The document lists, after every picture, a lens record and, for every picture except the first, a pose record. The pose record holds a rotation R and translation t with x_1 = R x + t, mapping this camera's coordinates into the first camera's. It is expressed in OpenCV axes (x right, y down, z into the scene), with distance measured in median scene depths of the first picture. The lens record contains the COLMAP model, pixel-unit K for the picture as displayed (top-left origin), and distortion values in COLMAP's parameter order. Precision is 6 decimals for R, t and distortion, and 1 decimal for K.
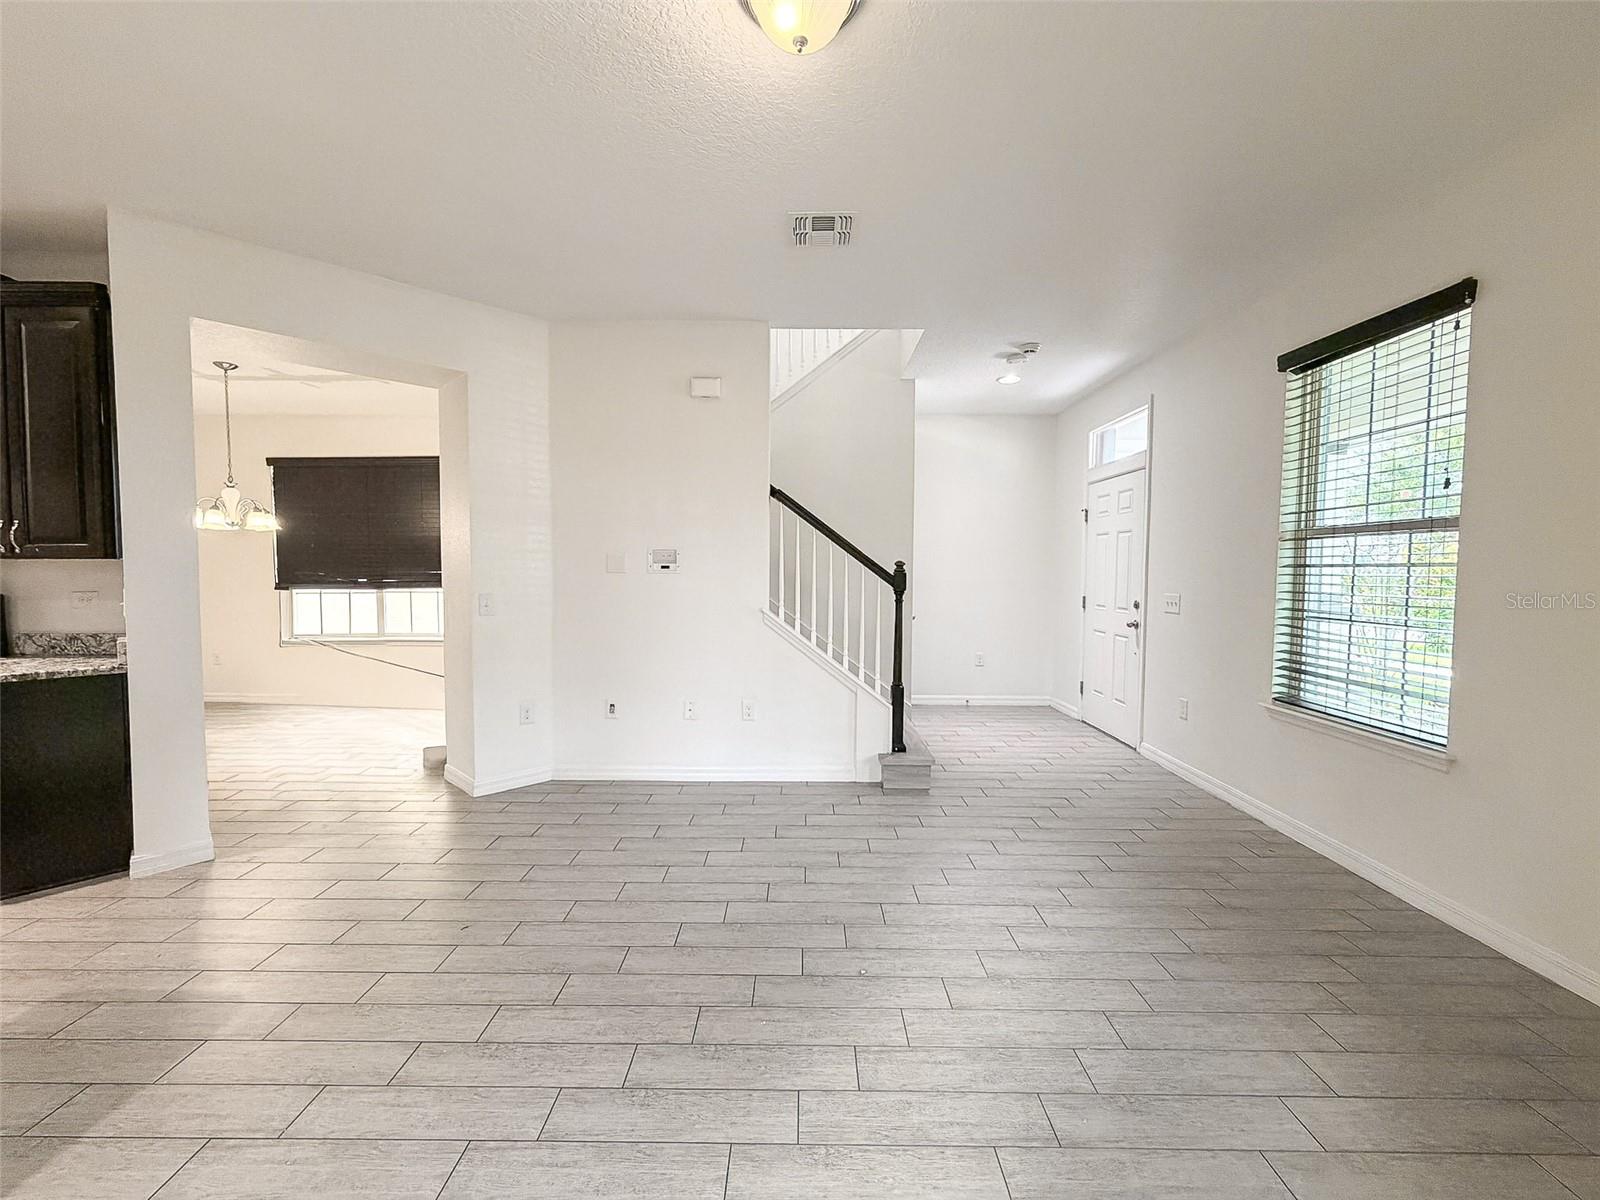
lens RADIAL K [[638.7, 0, 797.7], [0, 638.7, 600.3], [0, 0, 1]] dist [-0.000432, -0.000080]
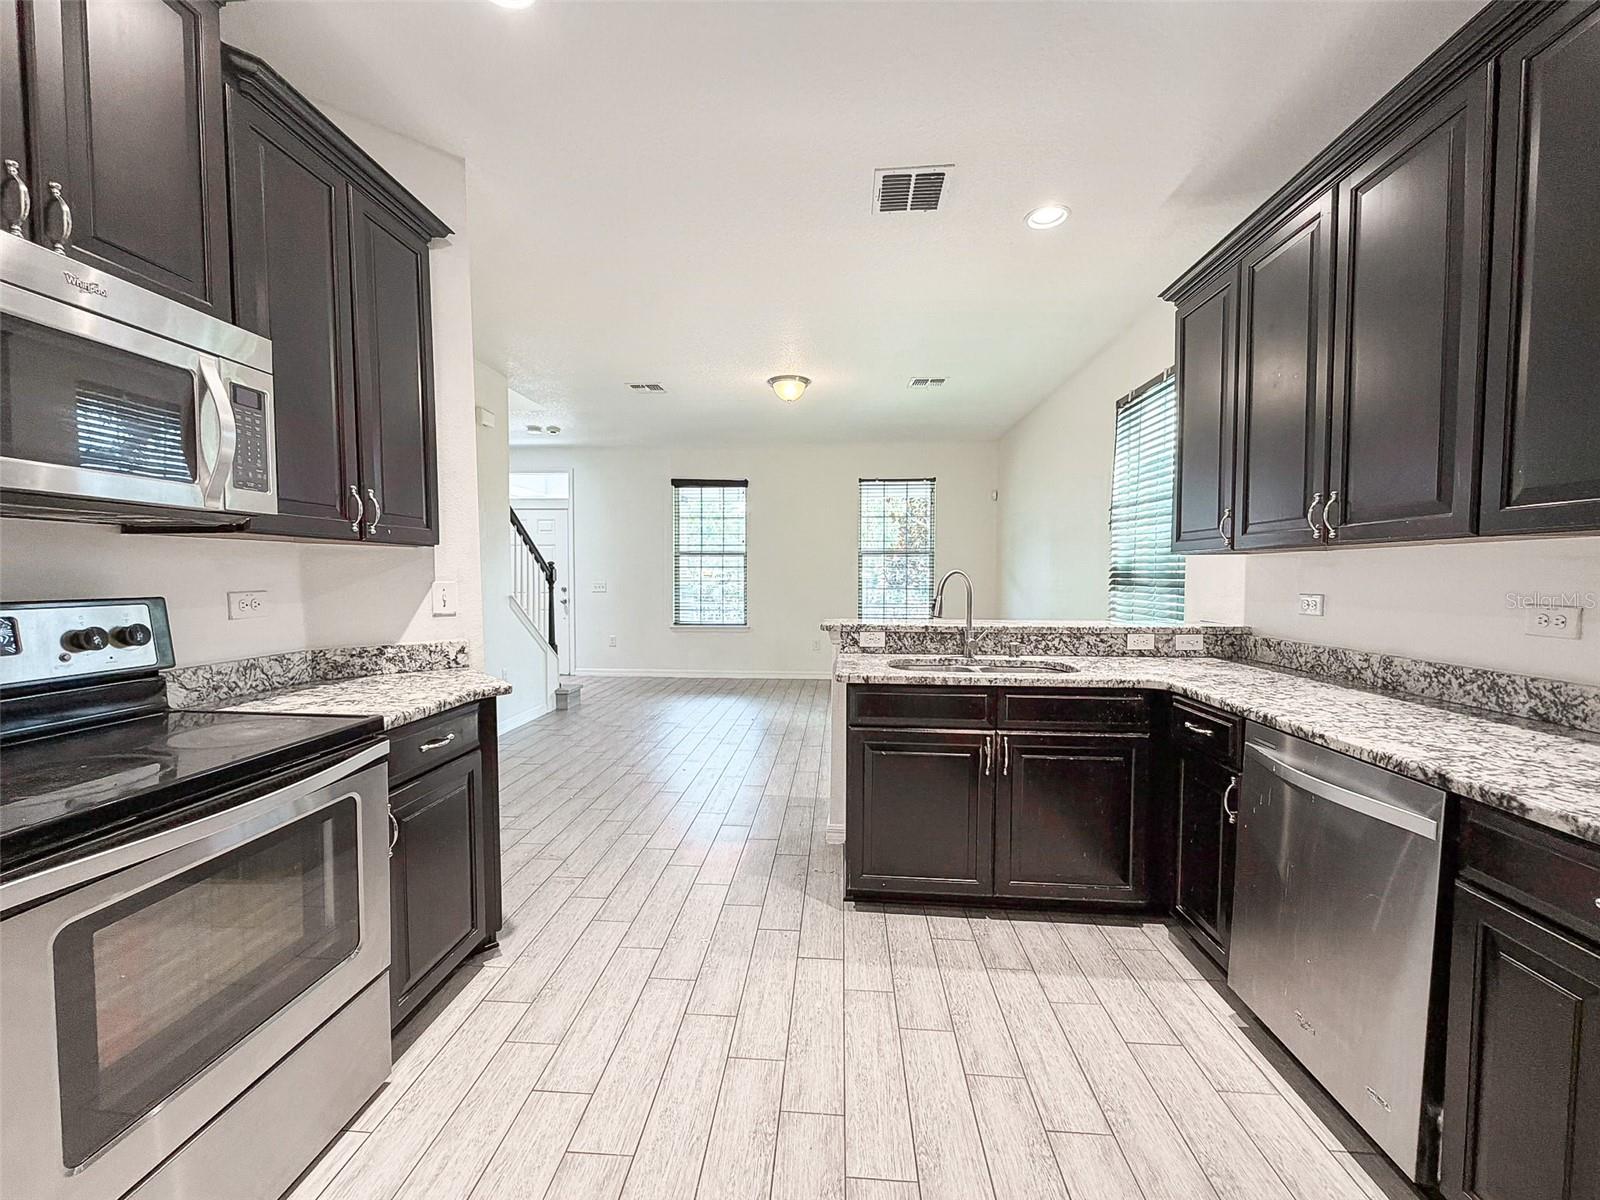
lens RADIAL K [[638.7, 0, 797.7], [0, 638.7, 600.3], [0, 0, 1]] dist [-0.000432, -0.000080]
pose [[0.064876, -0.042744, 0.996977, -1.427562], [0.046448, 0.998129, 0.039771, -0.004318], [-0.996812, 0.043728, 0.066740, 0.353955]]
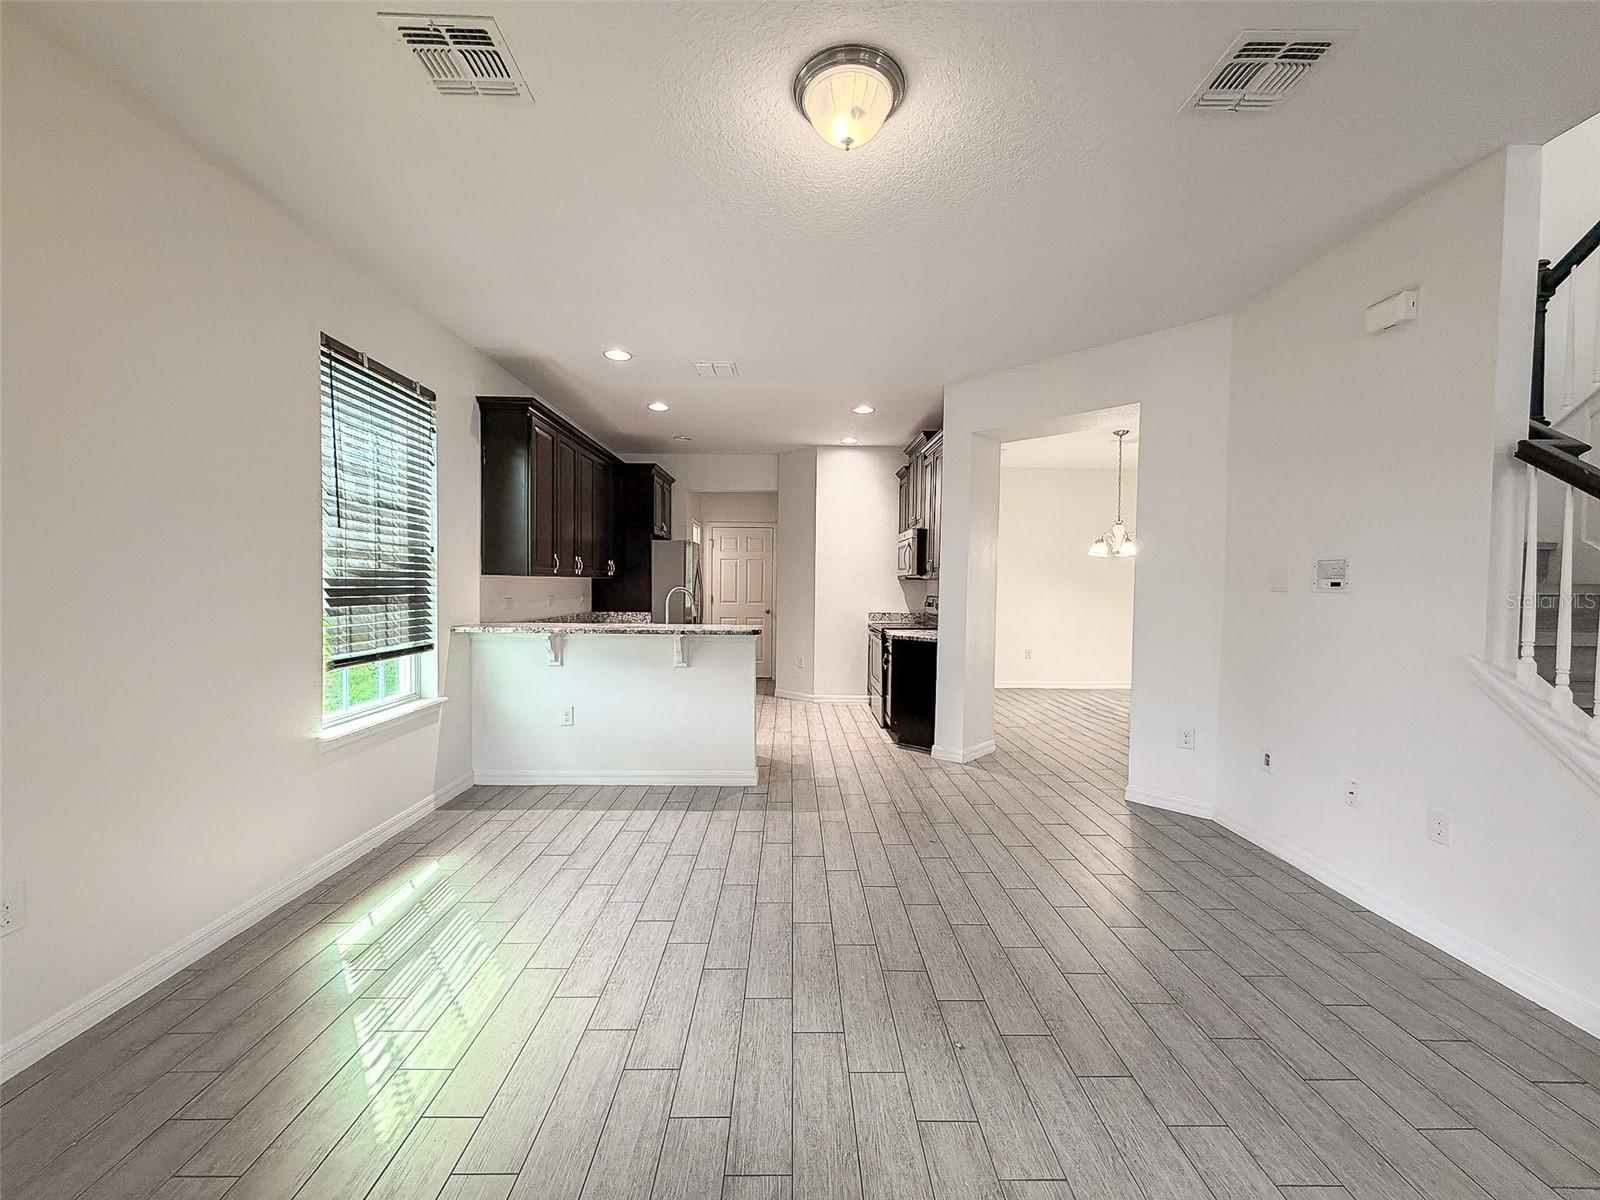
lens RADIAL K [[638.7, 0, 797.7], [0, 638.7, 600.3], [0, 0, 1]] dist [-0.000432, -0.000080]
pose [[0.017016, 0.024665, -0.999551, 0.545686], [-0.057255, 0.998079, 0.023654, -0.017950], [0.998215, 0.056827, 0.018395, 0.417496]]
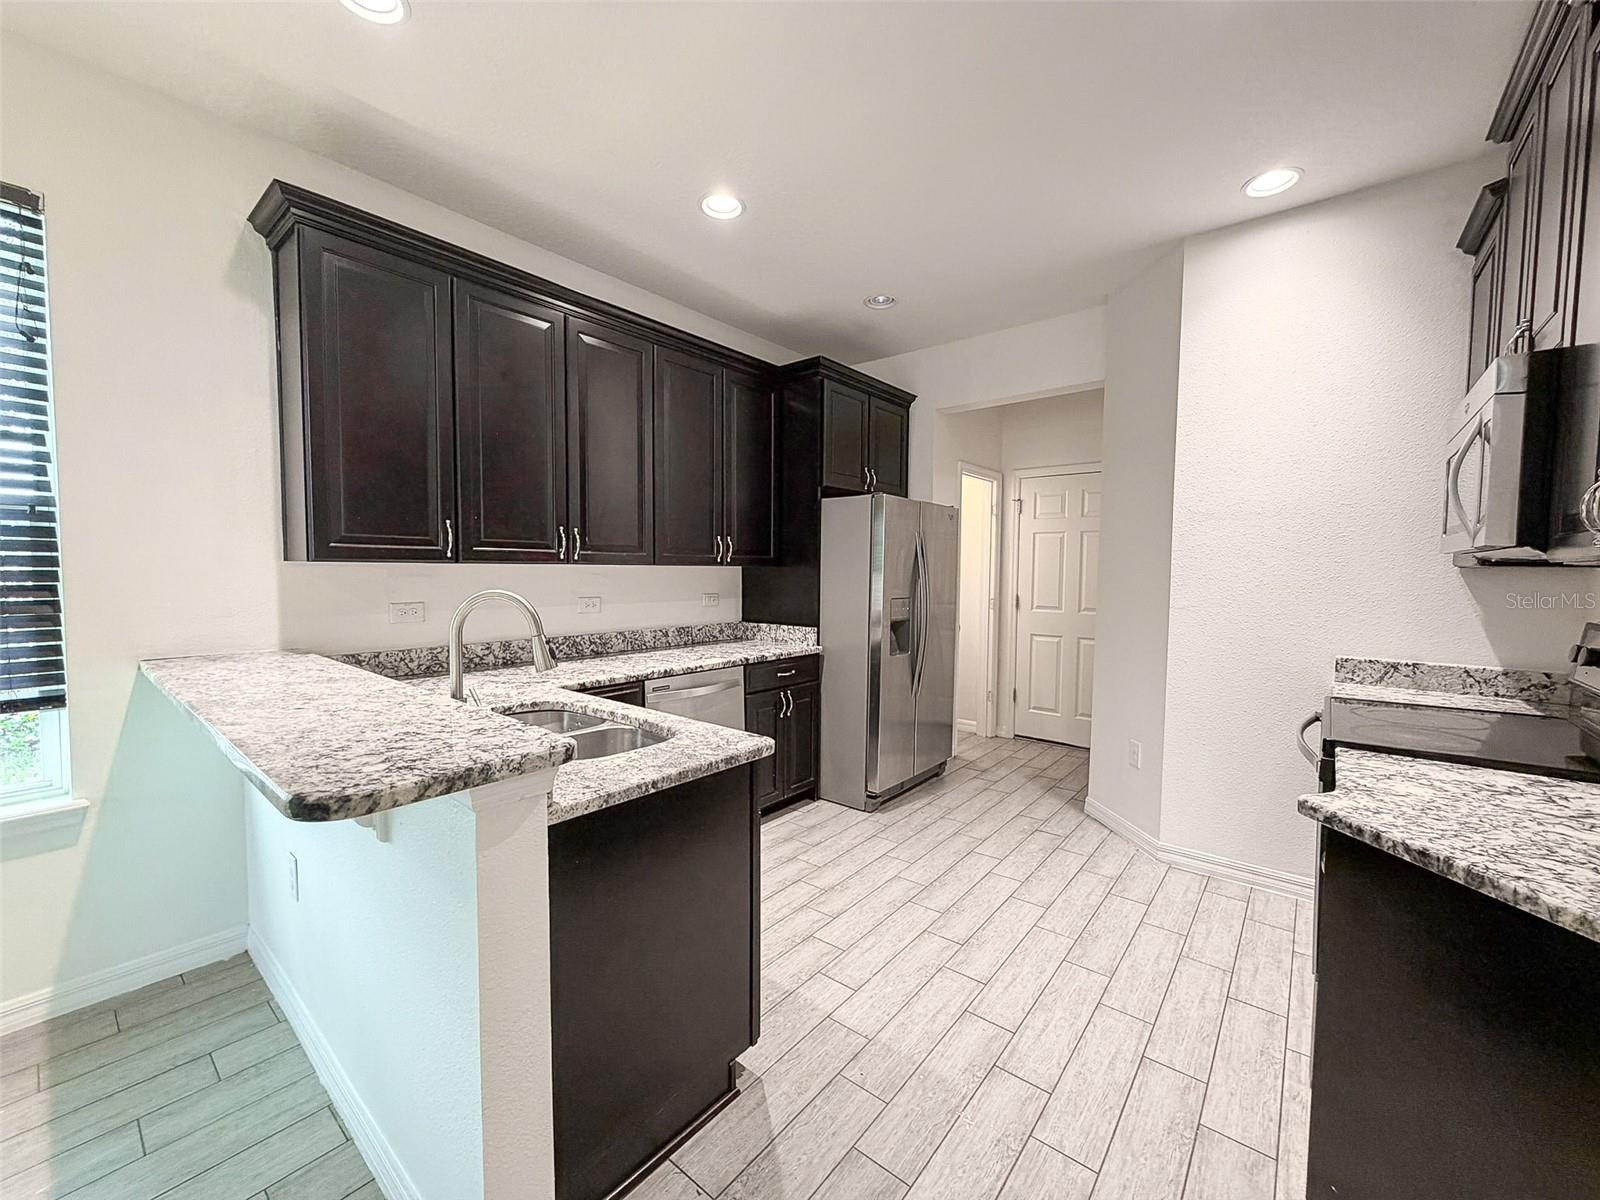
lens RADIAL K [[638.7, 0, 797.7], [0, 638.7, 600.3], [0, 0, 1]] dist [-0.000432, -0.000080]
pose [[-0.632819, 0.029065, -0.773754, -0.457675], [-0.046114, 0.996107, 0.075133, -0.035160], [0.772926, 0.083227, -0.629014, 0.646221]]
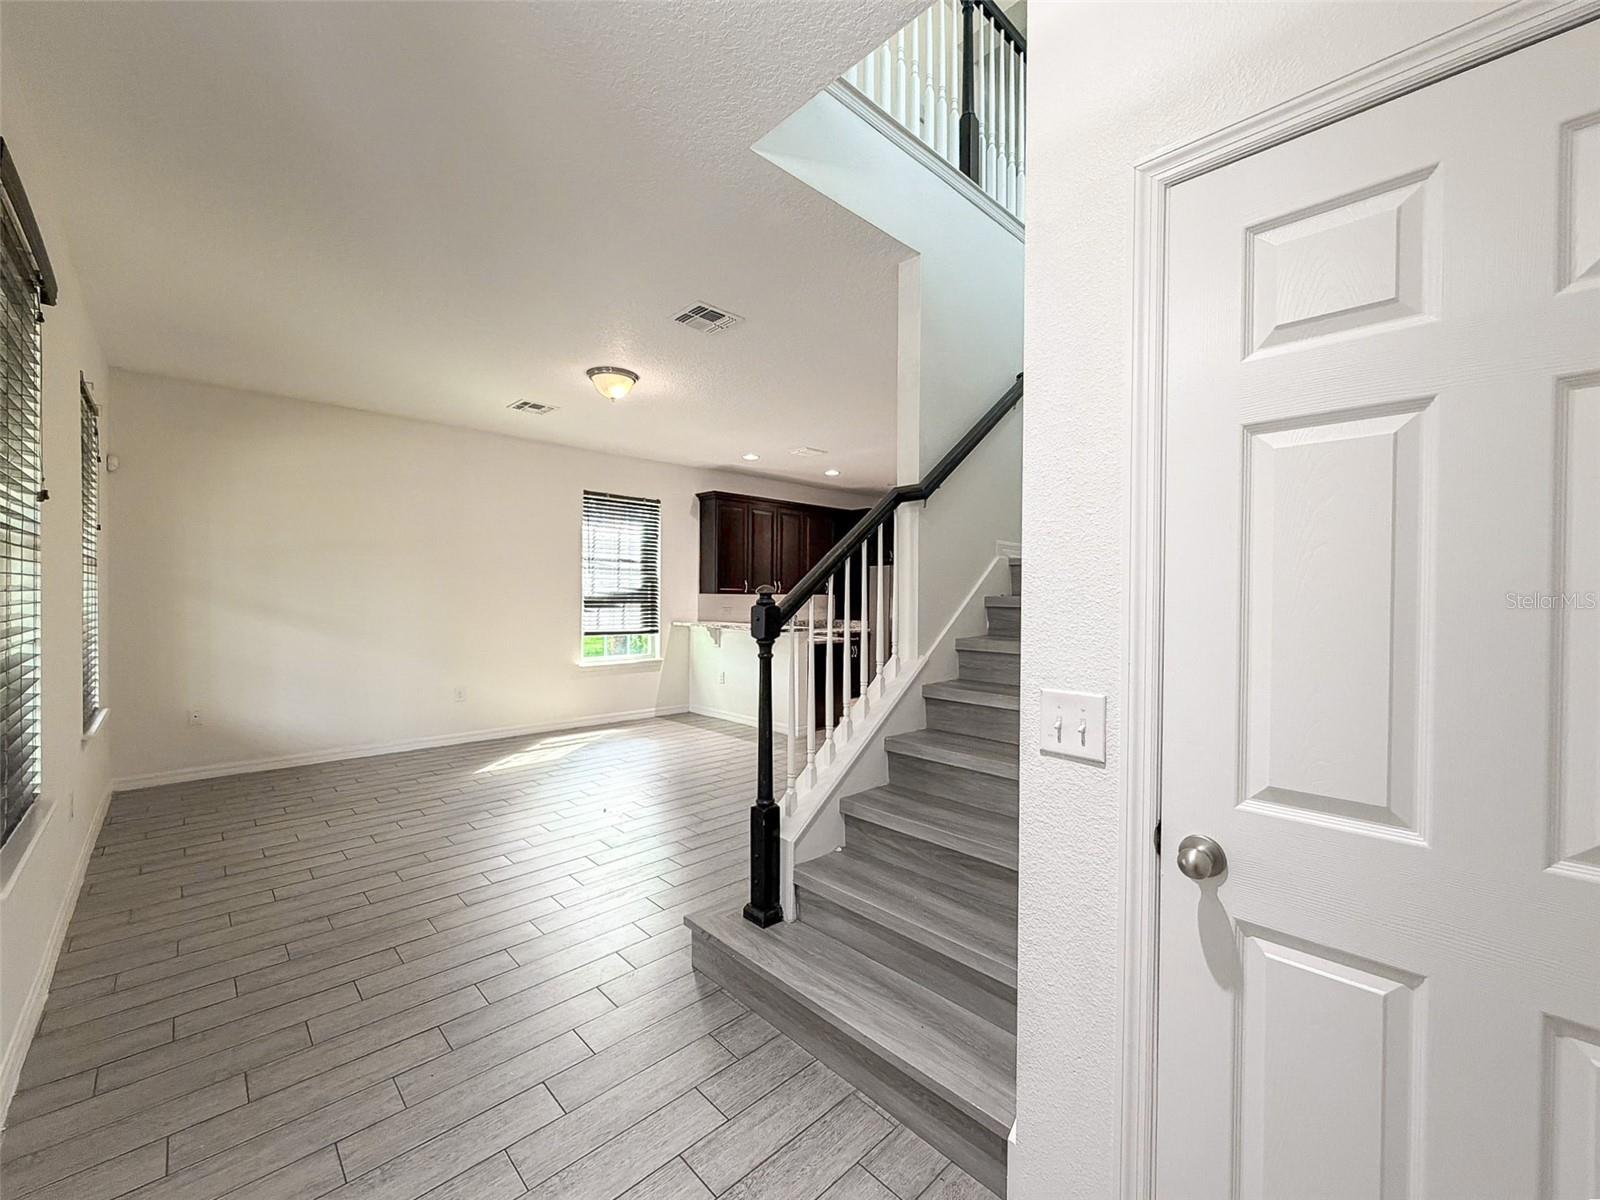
lens RADIAL K [[648.3, 0, 800.0], [0, 648.3, 600.0], [0, 0, 1]] dist [-0.003027, 0.000062]
pose [[-0.715508, -0.003635, -0.698595, 0.593014], [-0.044134, 0.998224, 0.040009, -0.080010], [0.697209, 0.059458, -0.714397, 1.568512]]
